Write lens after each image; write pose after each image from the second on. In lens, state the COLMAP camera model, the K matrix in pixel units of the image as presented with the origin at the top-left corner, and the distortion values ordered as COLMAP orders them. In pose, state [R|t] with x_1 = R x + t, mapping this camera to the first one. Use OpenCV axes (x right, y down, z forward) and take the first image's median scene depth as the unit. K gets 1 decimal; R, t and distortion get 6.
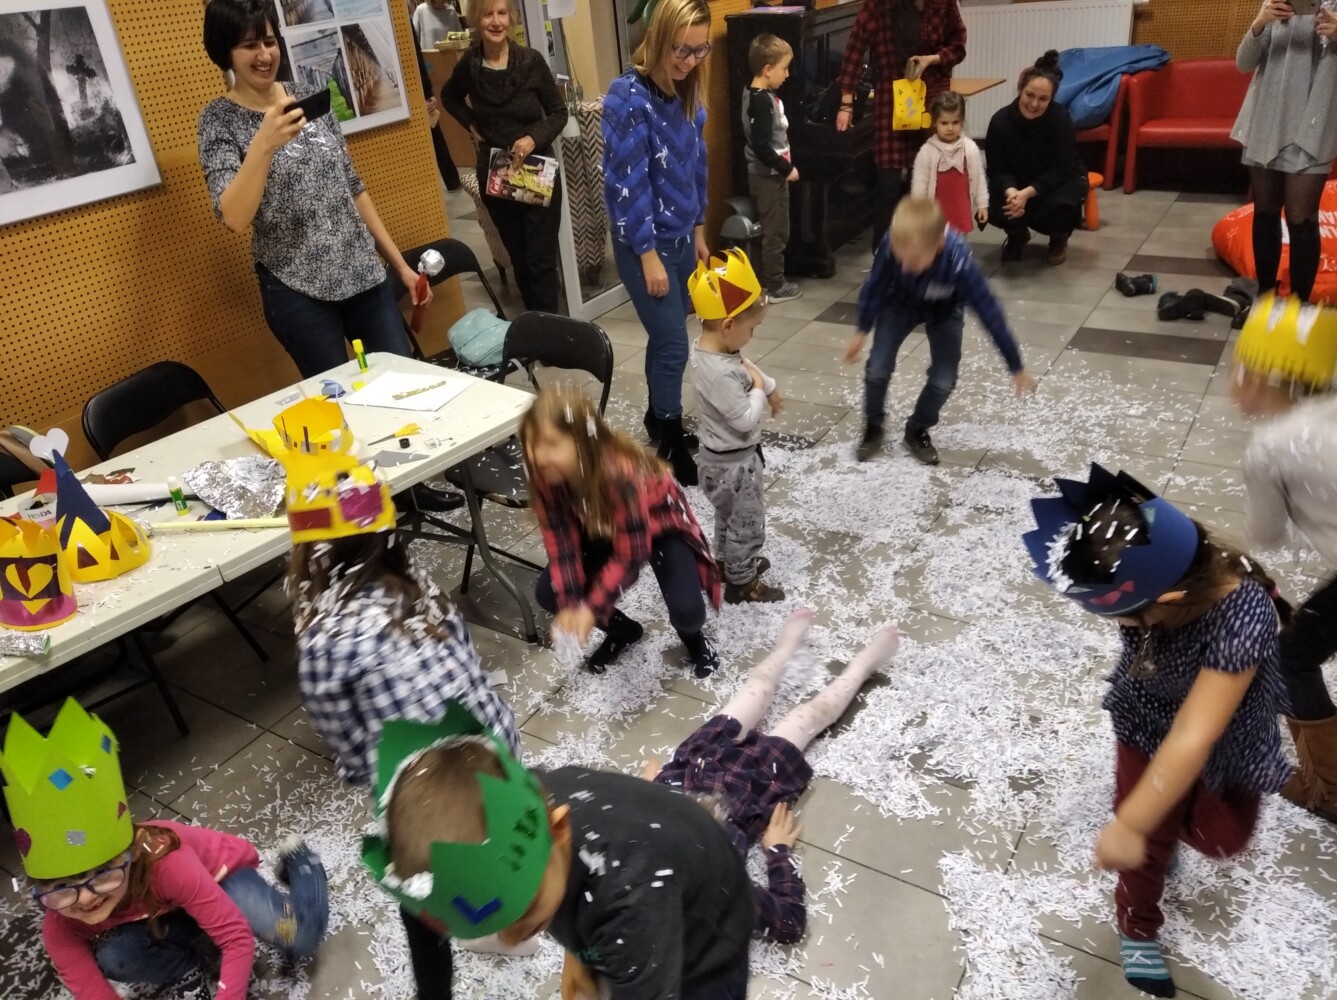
lens RADIAL K [[1026.6, 0, 672.9], [0, 1026.6, 499.9], [0, 0, 1]] dist [-0.012194, -0.007229]
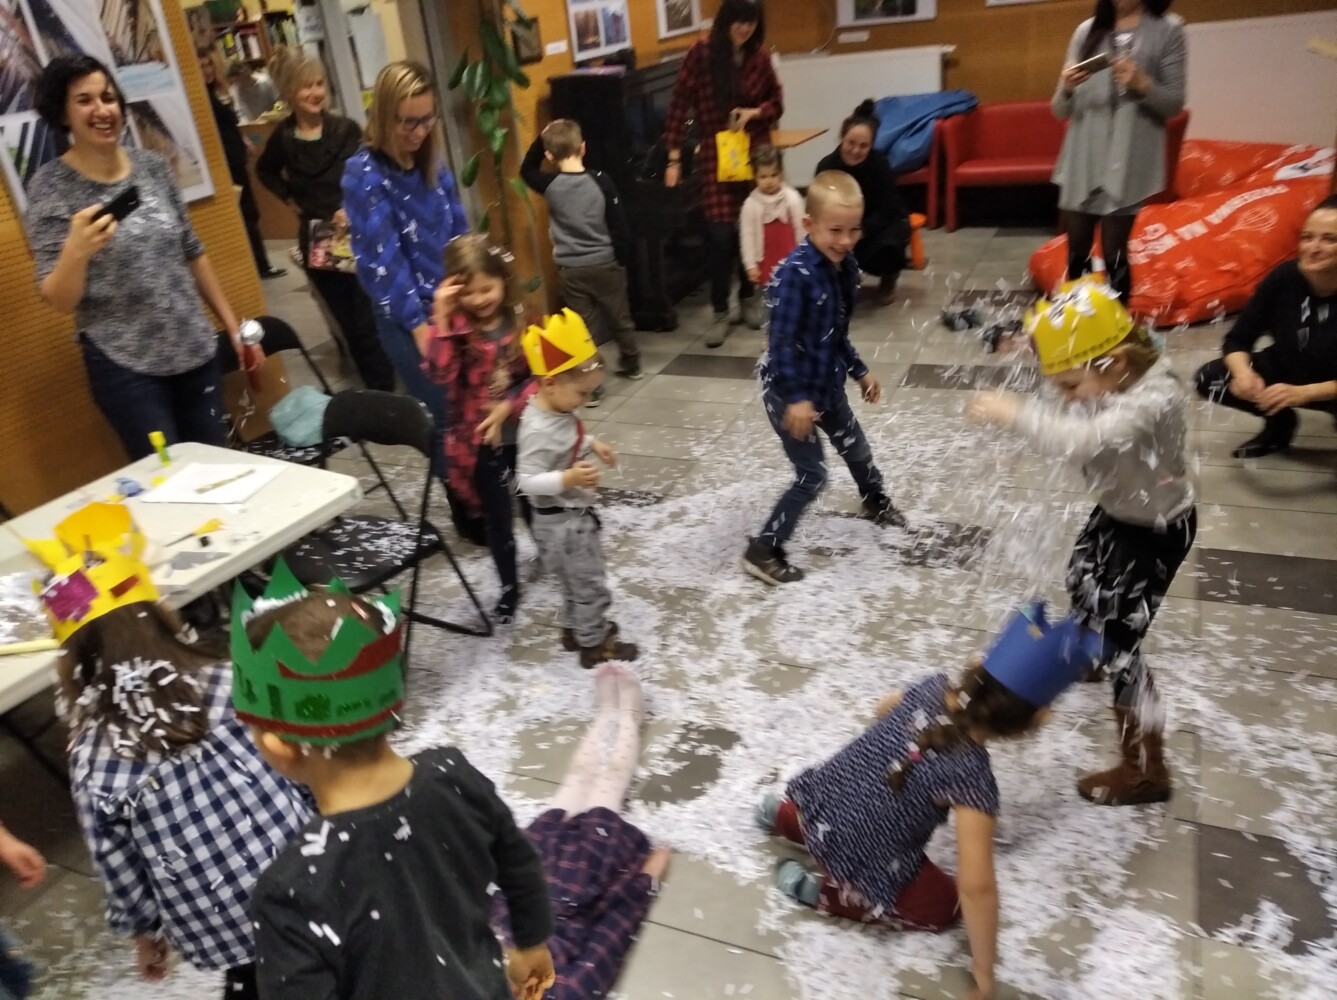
lens RADIAL K [[1023.9, 0, 678.4], [0, 1023.9, 505.4], [0, 0, 1]] dist [0.003388, 0.000096]
pose [[0.988869, -0.082128, 0.124072, 0.036581], [0.087540, 0.995405, -0.038805, -0.010072], [-0.120315, 0.049235, 0.991514, 0.016755]]
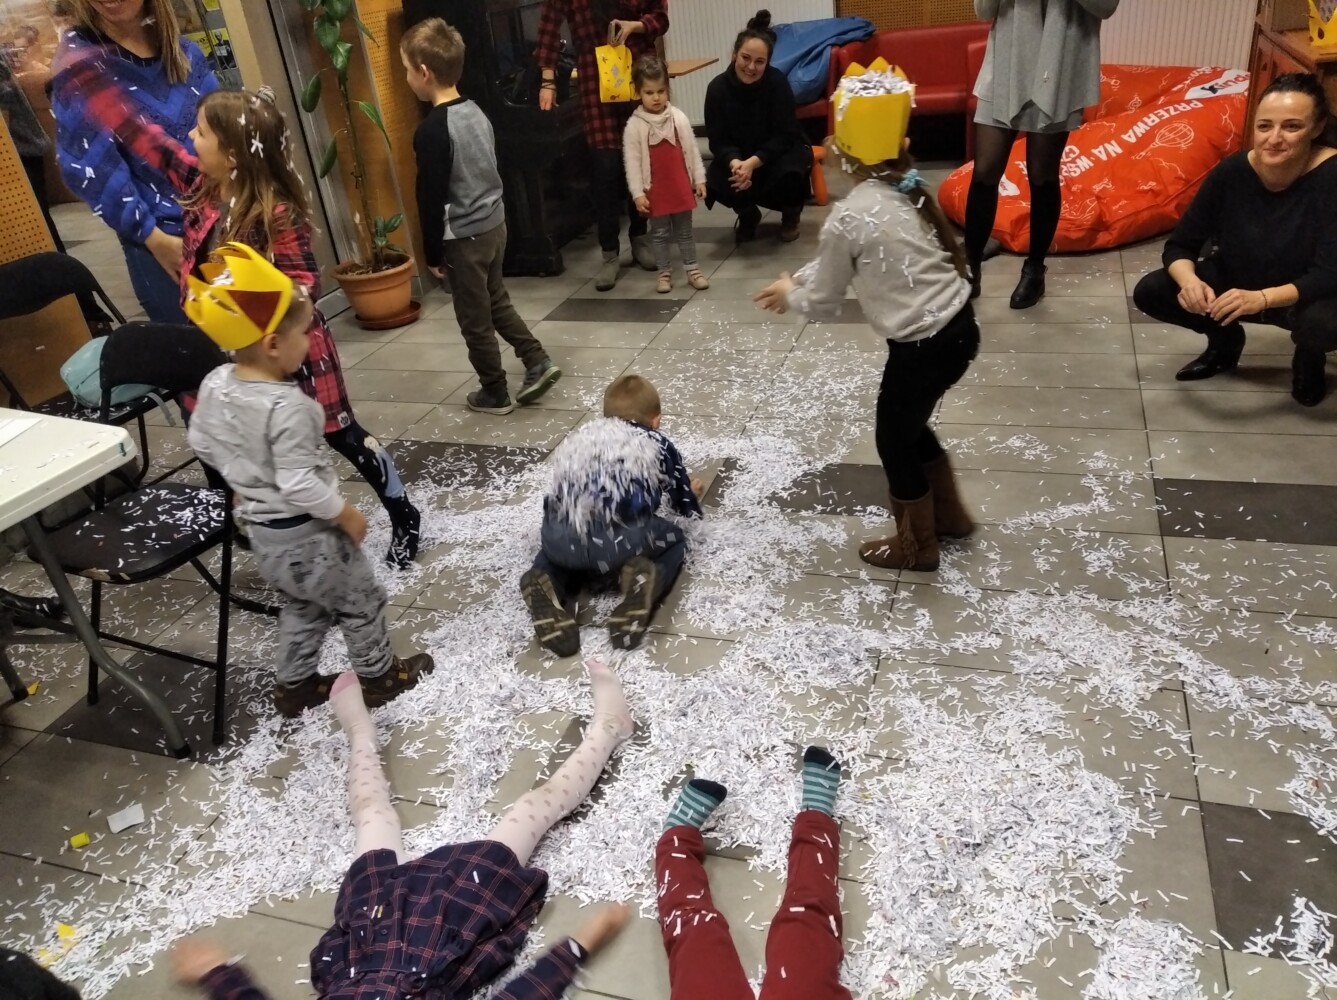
lens RADIAL K [[1012.4, 0, 693.7], [0, 1012.4, 546.7], [0, 0, 1]] dist [-0.000852, -0.002766]
pose [[0.965962, -0.138837, 0.218272, 0.070558], [0.132978, 0.990255, 0.041381, 0.003996], [-0.221890, -0.010947, 0.975010, 0.162178]]
